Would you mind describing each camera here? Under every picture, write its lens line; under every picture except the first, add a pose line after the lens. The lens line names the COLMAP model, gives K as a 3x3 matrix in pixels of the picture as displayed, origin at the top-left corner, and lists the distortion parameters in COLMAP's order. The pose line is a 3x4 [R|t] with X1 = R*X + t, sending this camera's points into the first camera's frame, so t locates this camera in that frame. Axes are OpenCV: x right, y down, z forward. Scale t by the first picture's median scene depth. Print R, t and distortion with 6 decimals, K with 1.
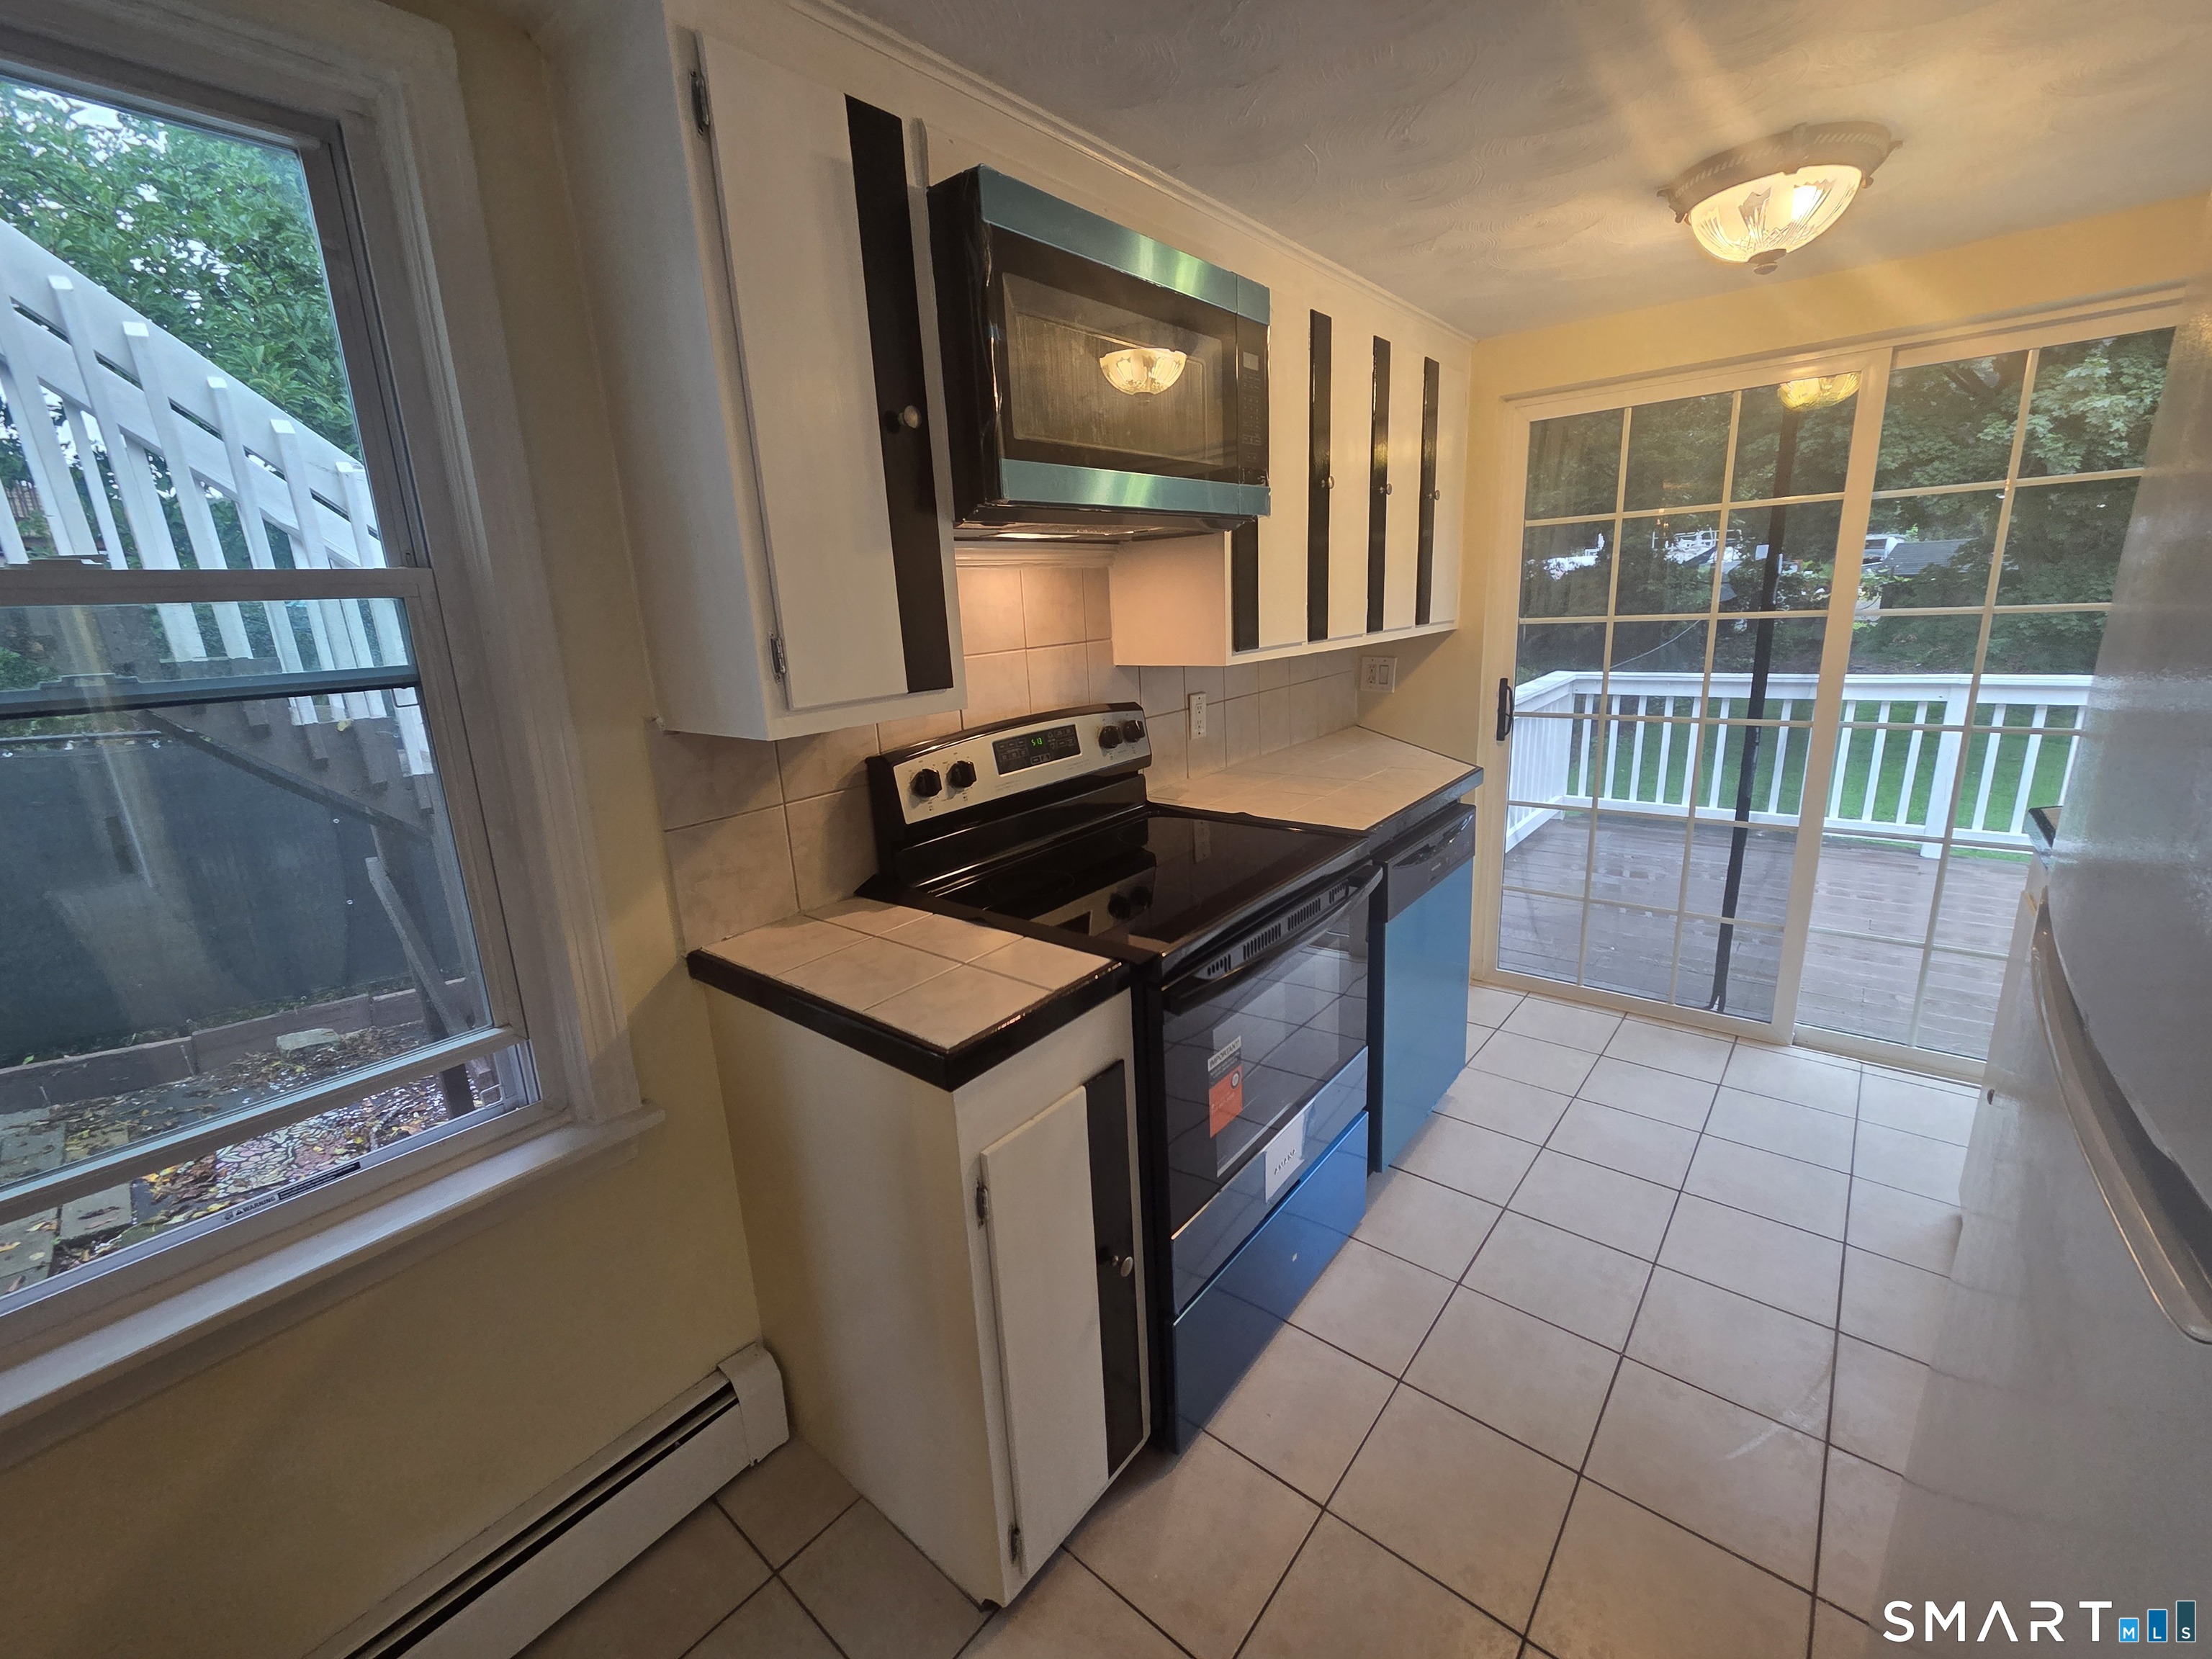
lens RADIAL K [[907.1, 0, 1113.9], [0, 907.1, 824.0], [0, 0, 1]] dist [-0.001851, -0.000082]
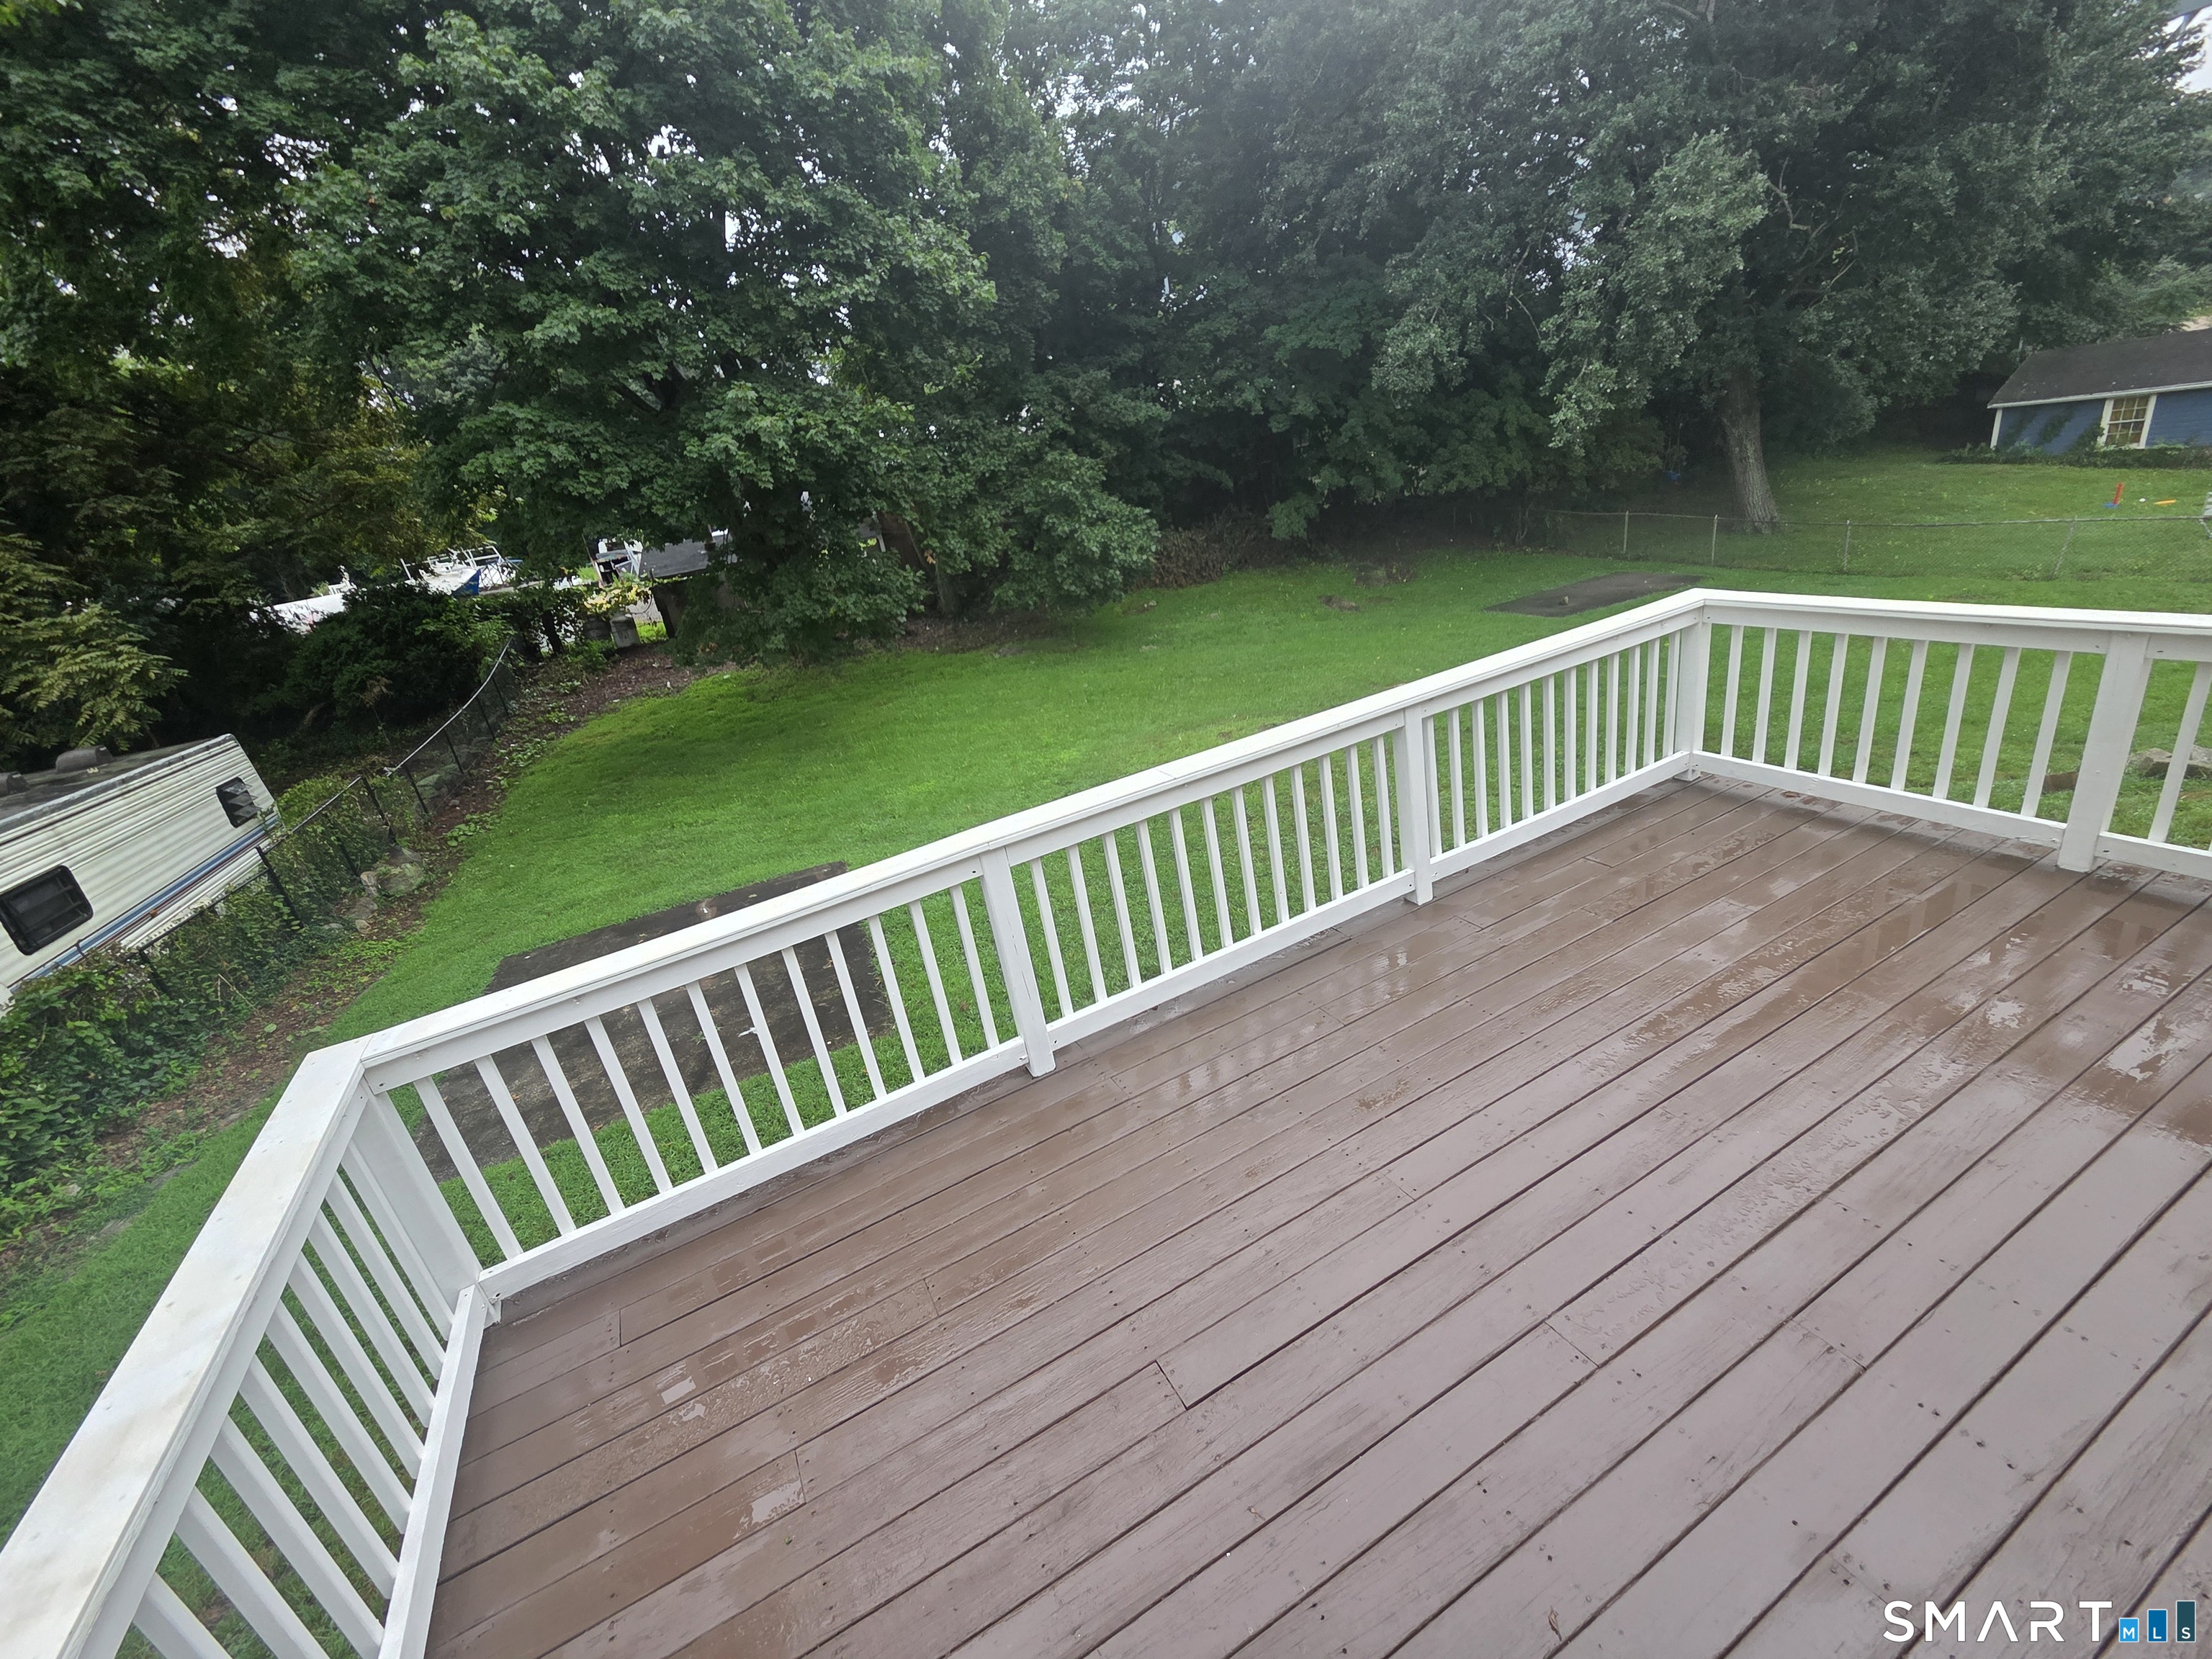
lens RADIAL K [[909.4, 0, 1095.9], [0, 909.4, 820.9], [0, 0, 1]] dist [-0.001514, 0.000261]
pose [[0.406193, -0.353033, 0.842838, 0.145216], [0.365684, 0.908079, 0.204124, -0.099282], [-0.837426, 0.225299, 0.497954, 0.210373]]
